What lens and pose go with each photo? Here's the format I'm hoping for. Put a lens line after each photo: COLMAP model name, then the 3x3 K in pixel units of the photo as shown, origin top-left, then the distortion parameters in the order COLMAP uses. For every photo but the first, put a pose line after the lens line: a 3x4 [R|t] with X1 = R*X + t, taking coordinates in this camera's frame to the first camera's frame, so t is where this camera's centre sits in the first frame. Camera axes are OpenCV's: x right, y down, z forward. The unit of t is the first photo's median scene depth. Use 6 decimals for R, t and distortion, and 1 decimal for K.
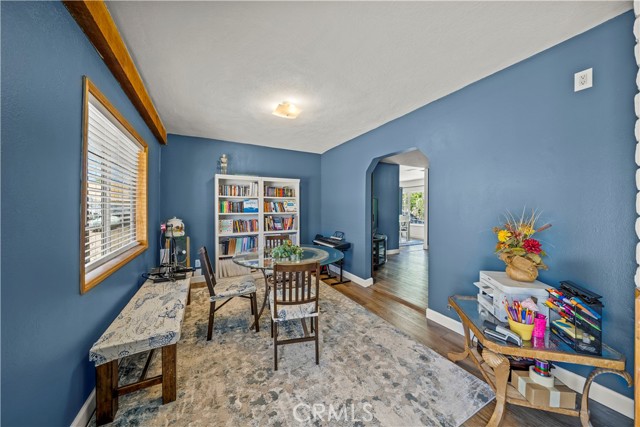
lens RADIAL K [[220.7, 0, 321.8], [0, 220.7, 207.1], [0, 0, 1]] dist [-0.006027, 0.000179]
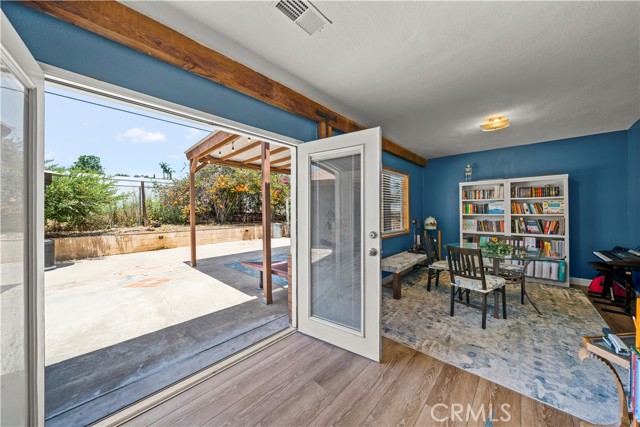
lens RADIAL K [[220.7, 0, 319.1], [0, 220.7, 209.3], [0, 0, 1]] dist [-0.006027, 0.000179]
pose [[0.329815, -0.007977, -0.944012, 0.409457], [0.010604, 0.999933, -0.004744, -0.001384], [0.943986, -0.008446, 0.329878, -0.159484]]
